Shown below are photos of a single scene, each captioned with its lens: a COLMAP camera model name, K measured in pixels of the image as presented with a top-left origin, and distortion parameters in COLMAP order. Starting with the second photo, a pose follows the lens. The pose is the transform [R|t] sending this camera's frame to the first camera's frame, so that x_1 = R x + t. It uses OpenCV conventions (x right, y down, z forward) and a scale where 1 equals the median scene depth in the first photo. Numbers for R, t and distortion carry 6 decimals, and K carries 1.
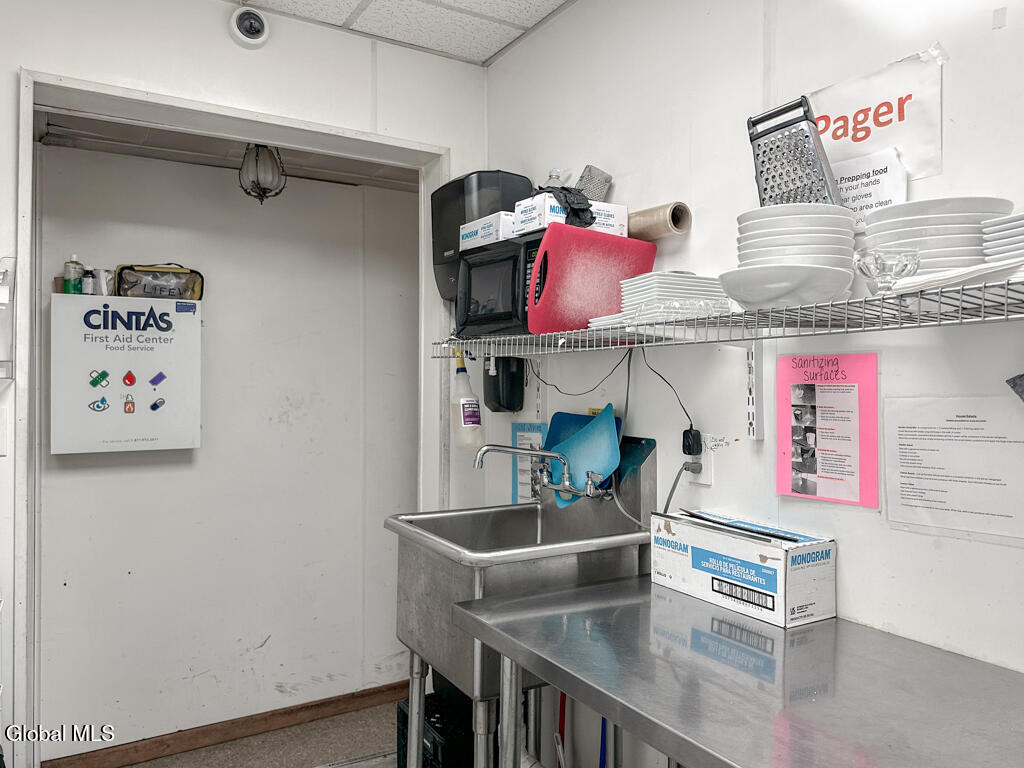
lens RADIAL K [[749.3, 0, 516.8], [0, 749.3, 388.8], [0, 0, 1]] dist [0.020660, -0.003997]
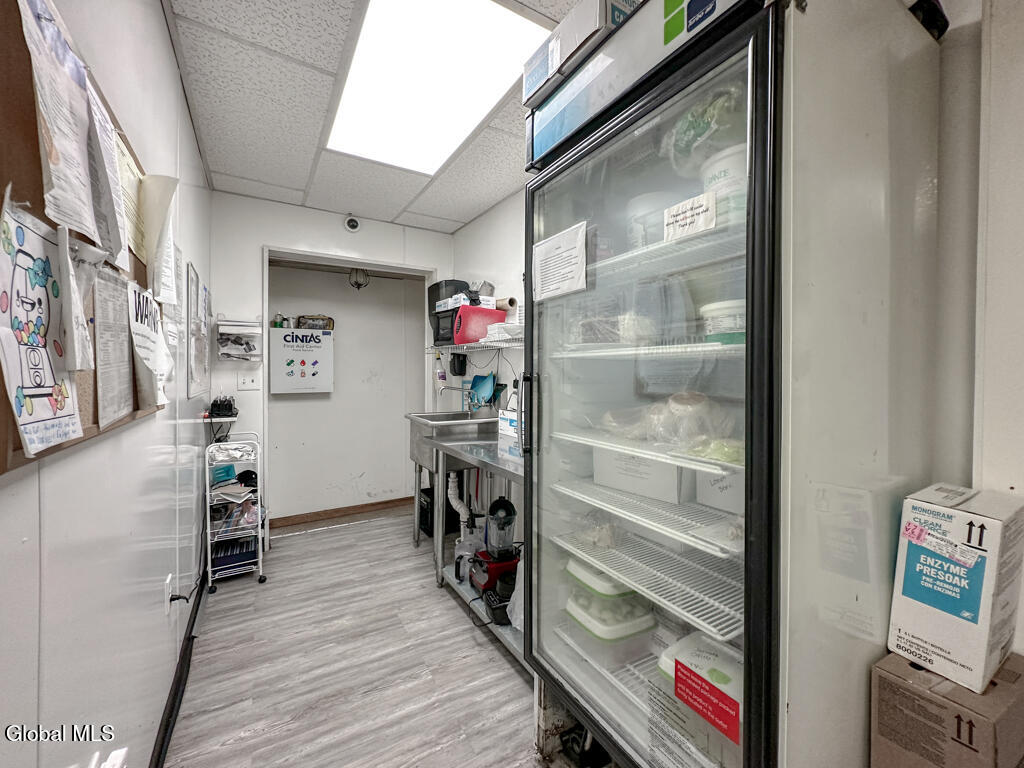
lens RADIAL K [[428.3, 0, 543.4], [0, 428.3, 381.7], [0, 0, 1]] dist [0.000987, 0.000391]
pose [[0.998086, -0.002506, 0.061796, 0.187202], [0.001625, 0.999896, 0.014309, 0.031547], [-0.061826, -0.014181, 0.997986, -0.461991]]
